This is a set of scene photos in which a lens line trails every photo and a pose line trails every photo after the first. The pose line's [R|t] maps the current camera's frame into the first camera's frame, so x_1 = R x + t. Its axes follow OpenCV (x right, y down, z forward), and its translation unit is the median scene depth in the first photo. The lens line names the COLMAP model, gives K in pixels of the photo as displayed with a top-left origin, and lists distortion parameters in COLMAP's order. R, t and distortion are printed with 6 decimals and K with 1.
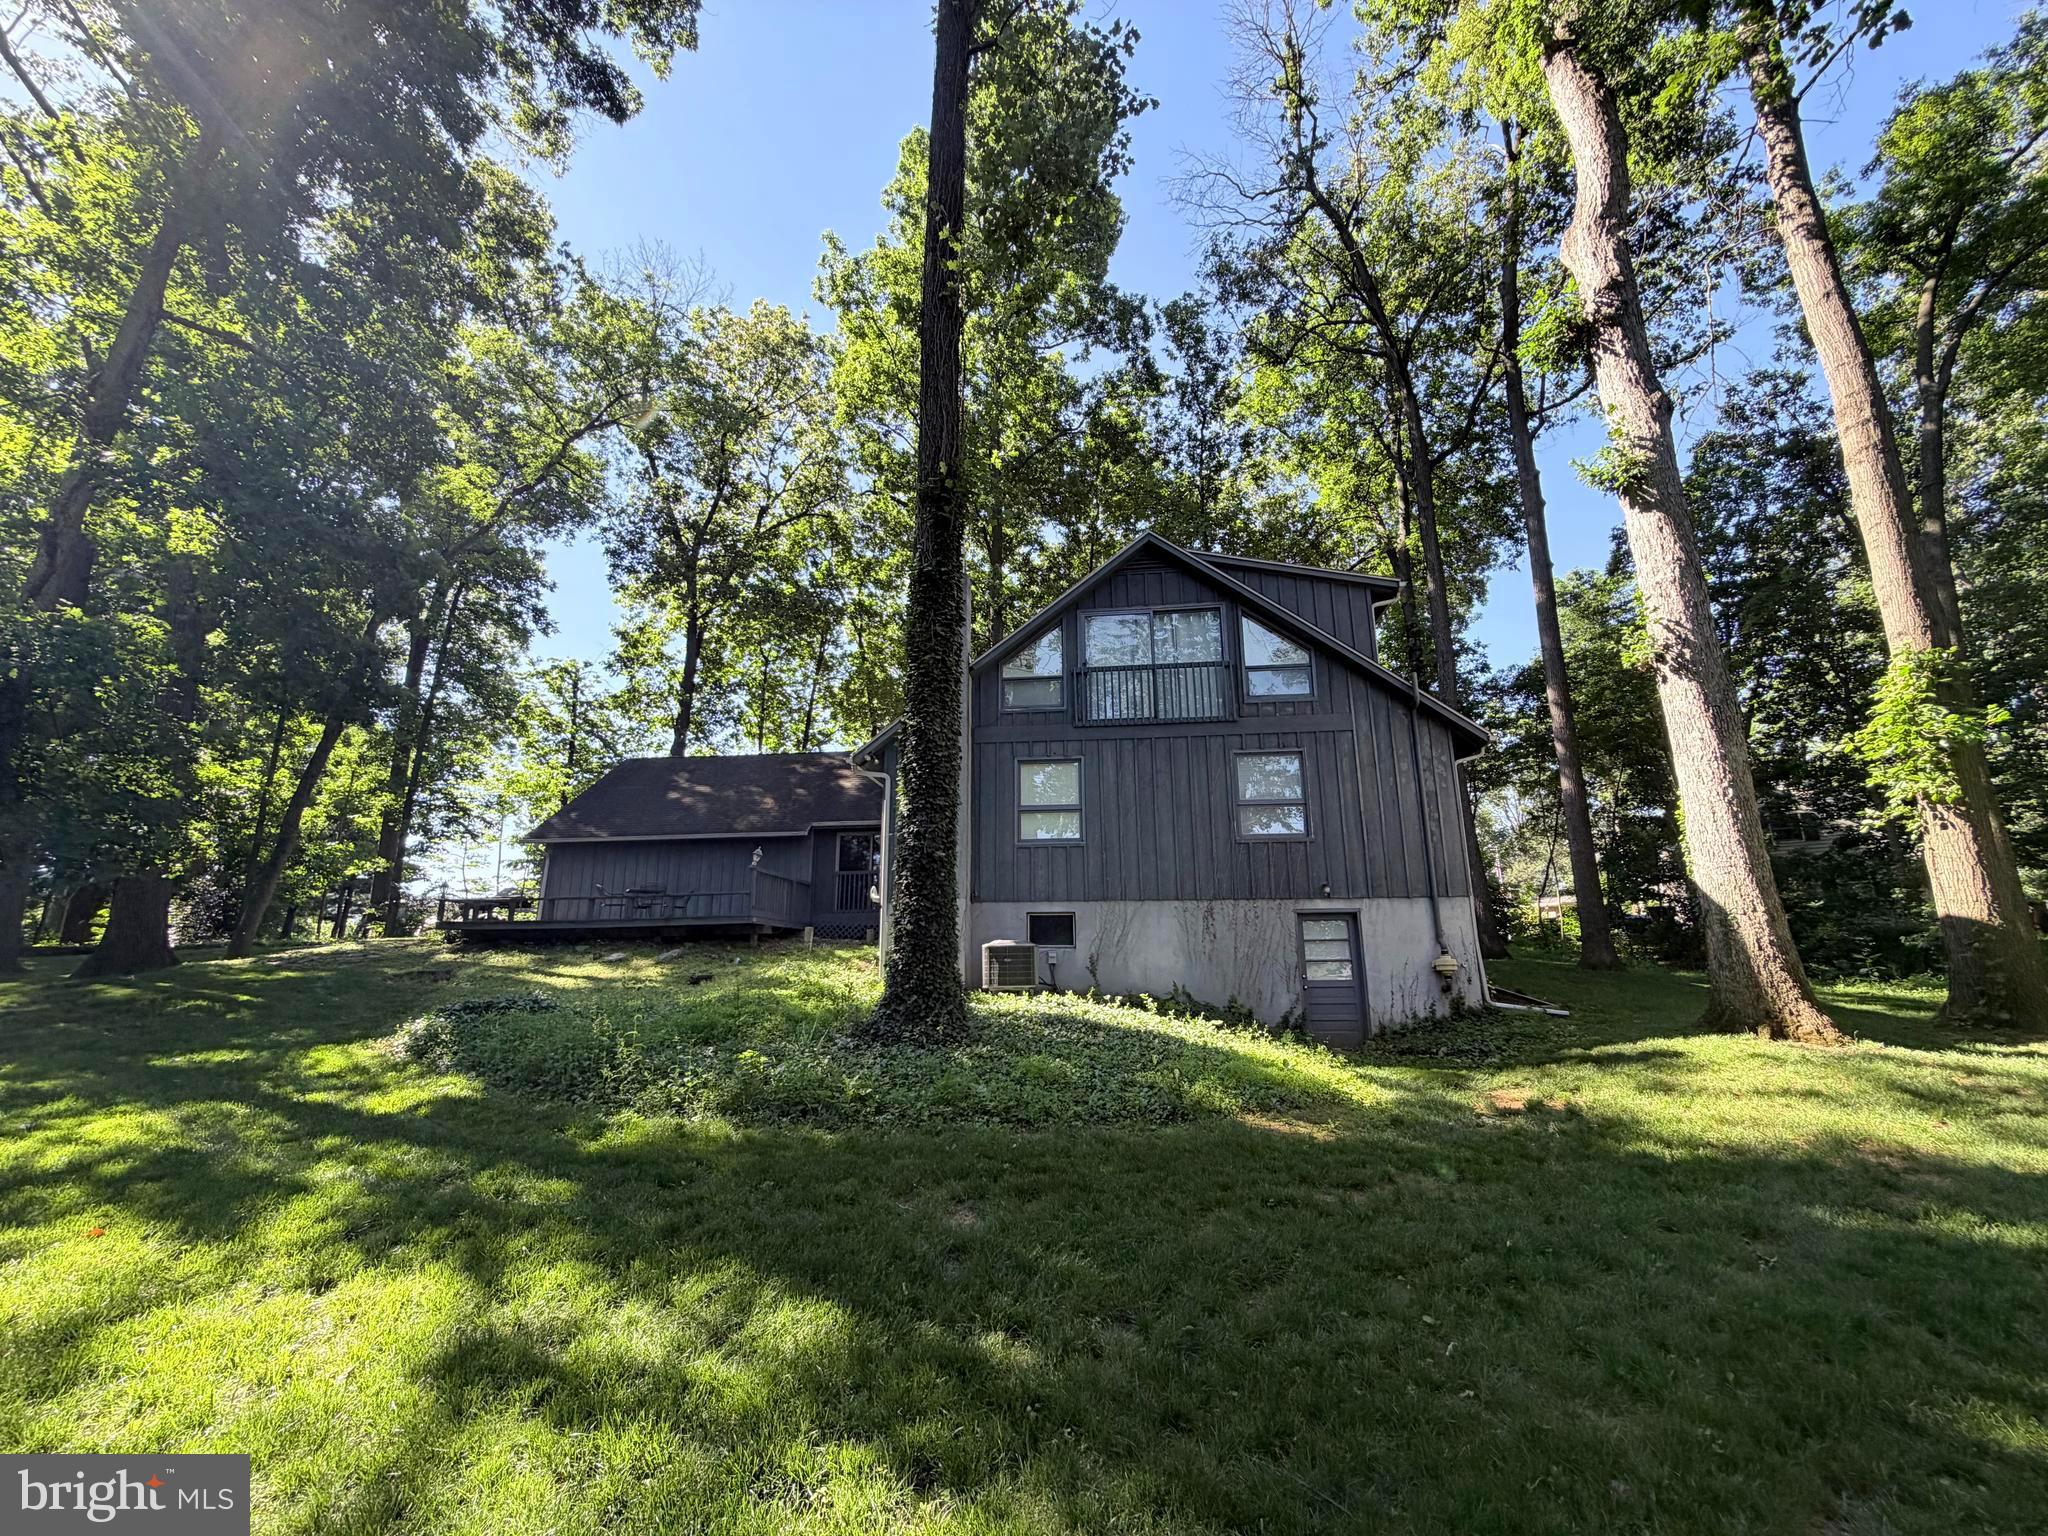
lens RADIAL K [[817.5, 0, 1016.1], [0, 817.5, 769.6], [0, 0, 1]] dist [0.000446, -0.000225]
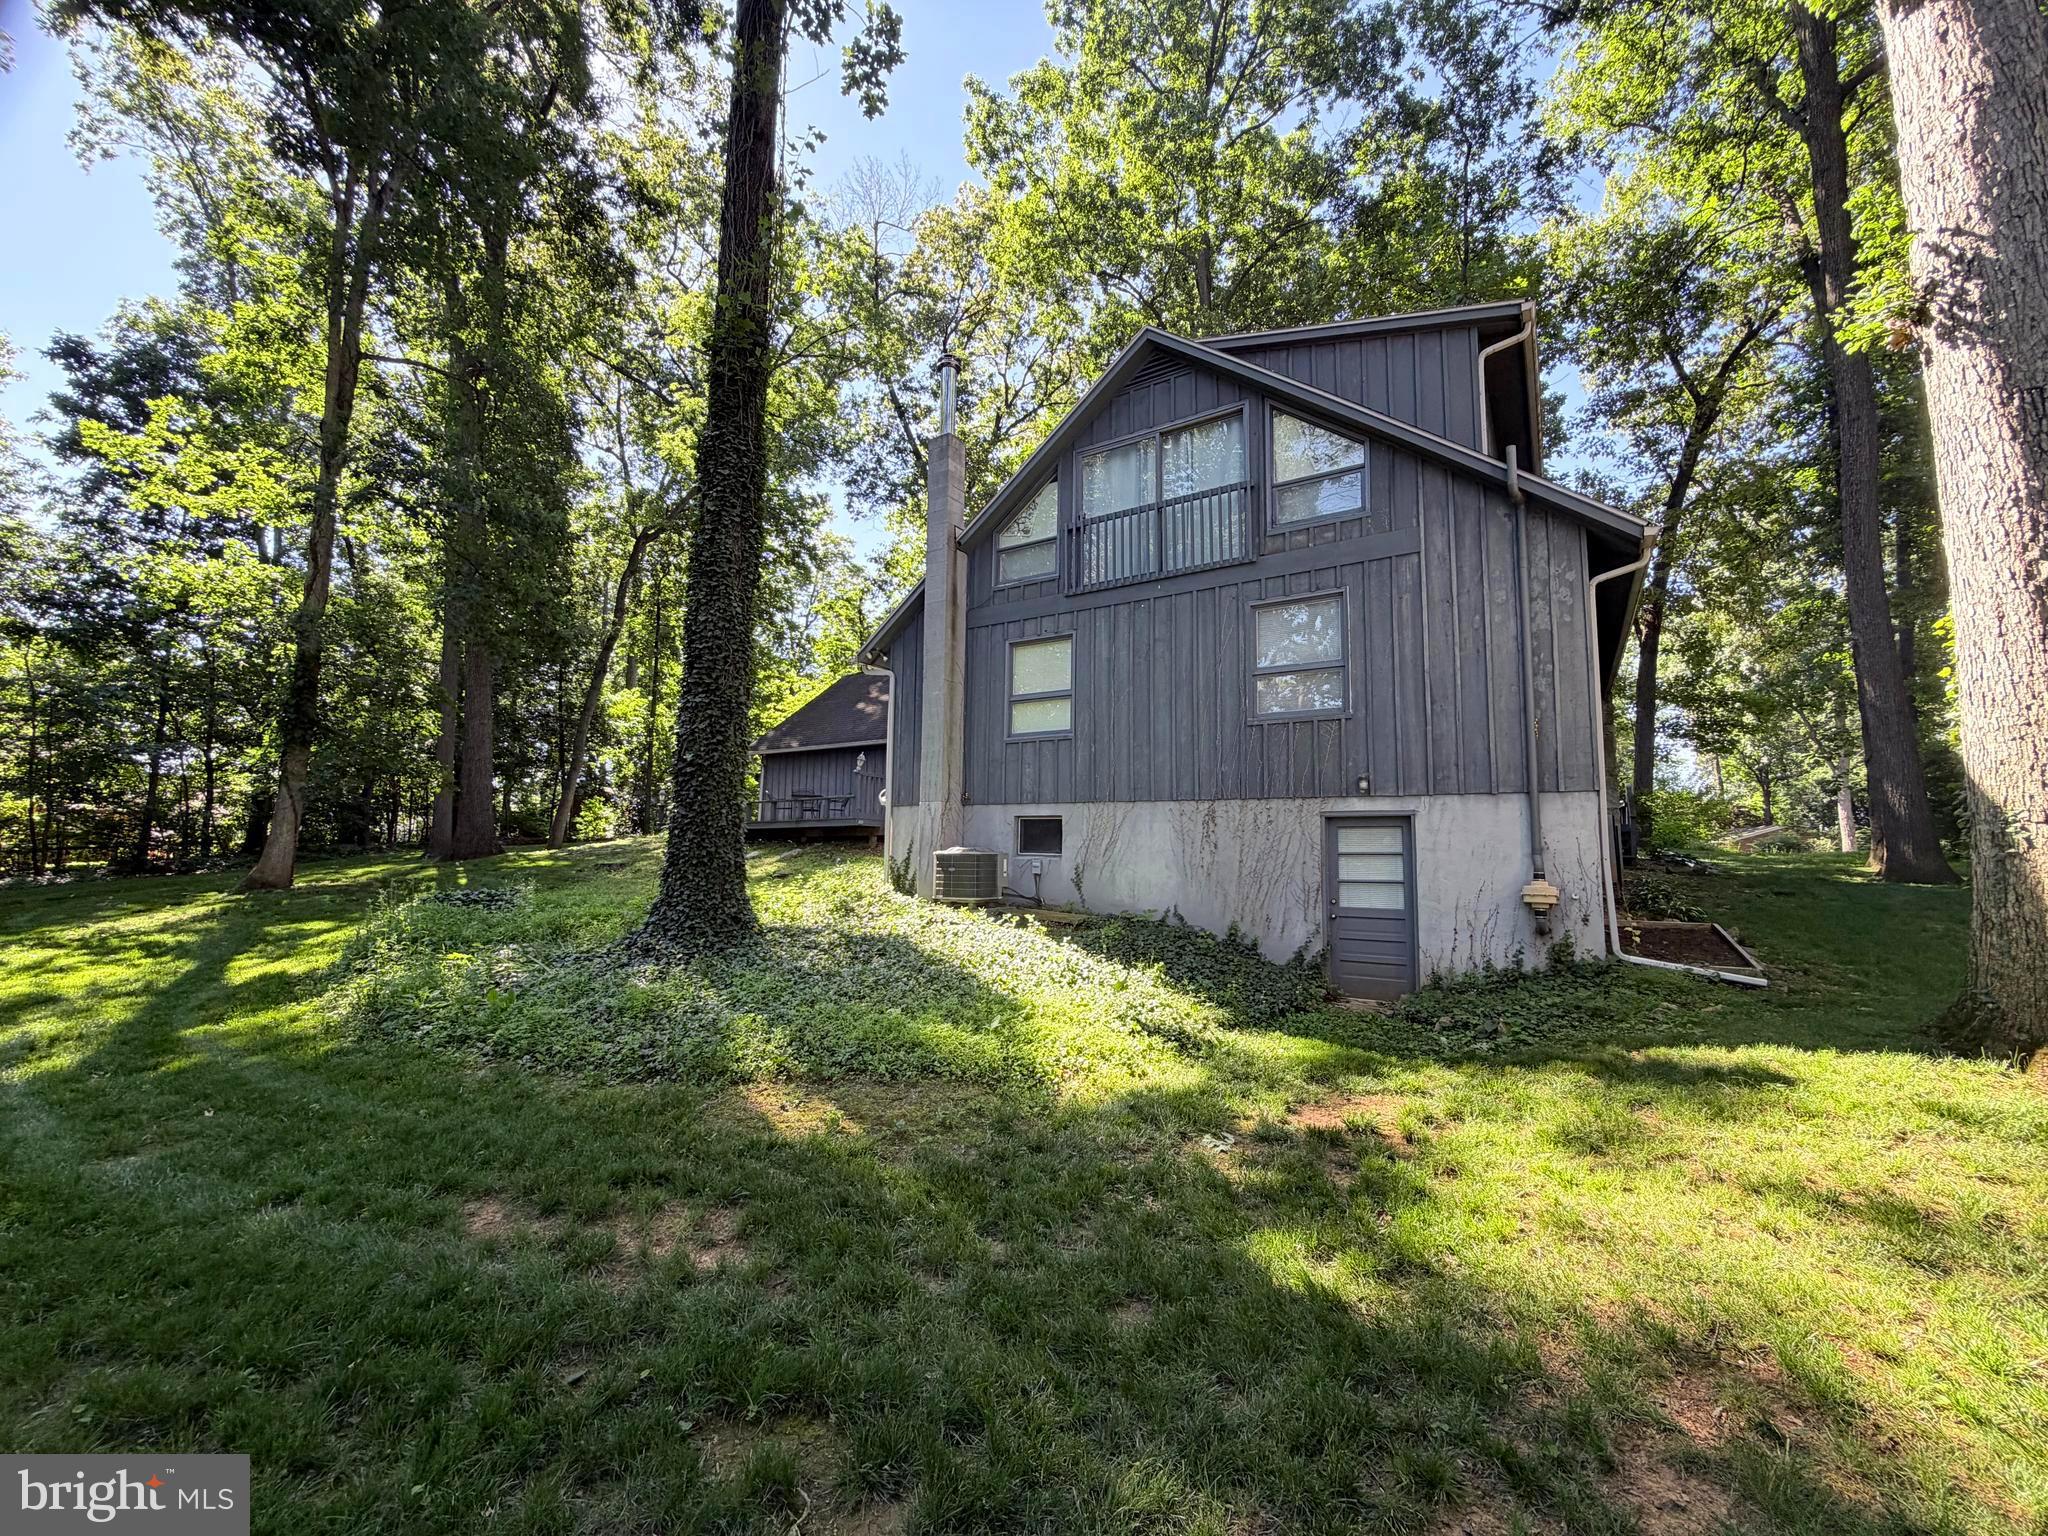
lens RADIAL K [[826.9, 0, 1013.7], [0, 826.9, 763.9], [0, 0, 1]] dist [-0.003182, 0.004668]
pose [[0.892149, -0.029032, -0.450808, 0.305949], [0.079784, 0.992372, 0.093983, 0.026060], [0.444641, -0.119814, 0.887660, 0.159046]]
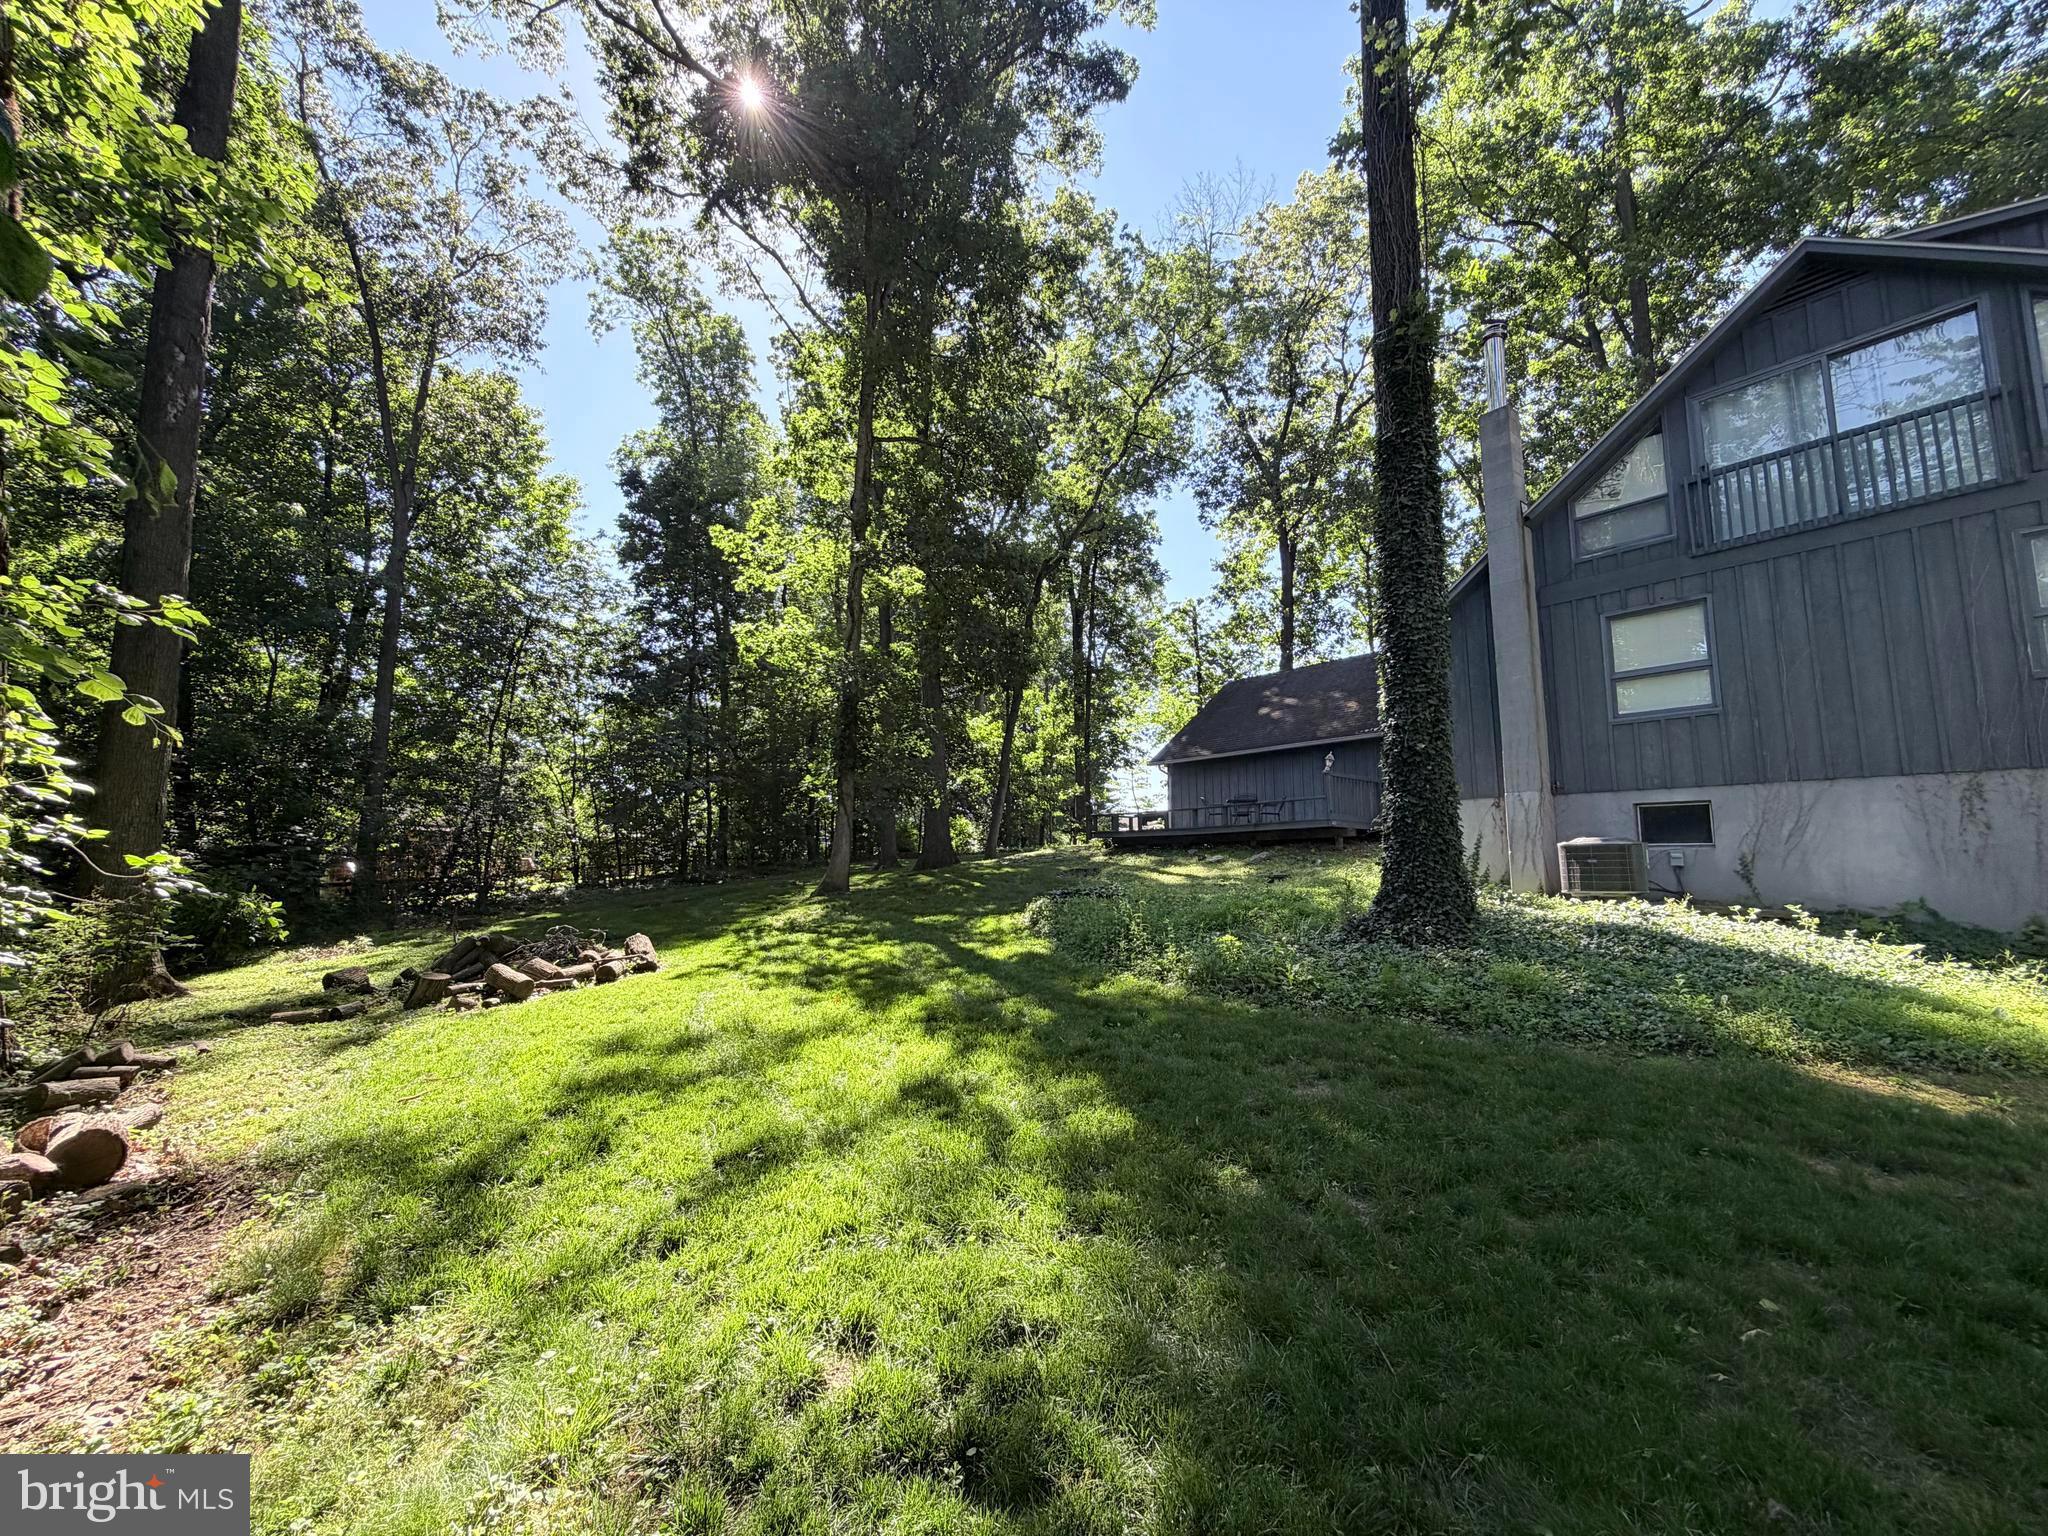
lens RADIAL K [[817.5, 0, 1016.1], [0, 817.5, 769.6], [0, 0, 1]] dist [0.000446, -0.000225]
pose [[0.713929, -0.075431, -0.696143, 0.105113], [0.152863, 0.986991, 0.049822, 0.006119], [0.683329, -0.141984, 0.716172, 0.007875]]
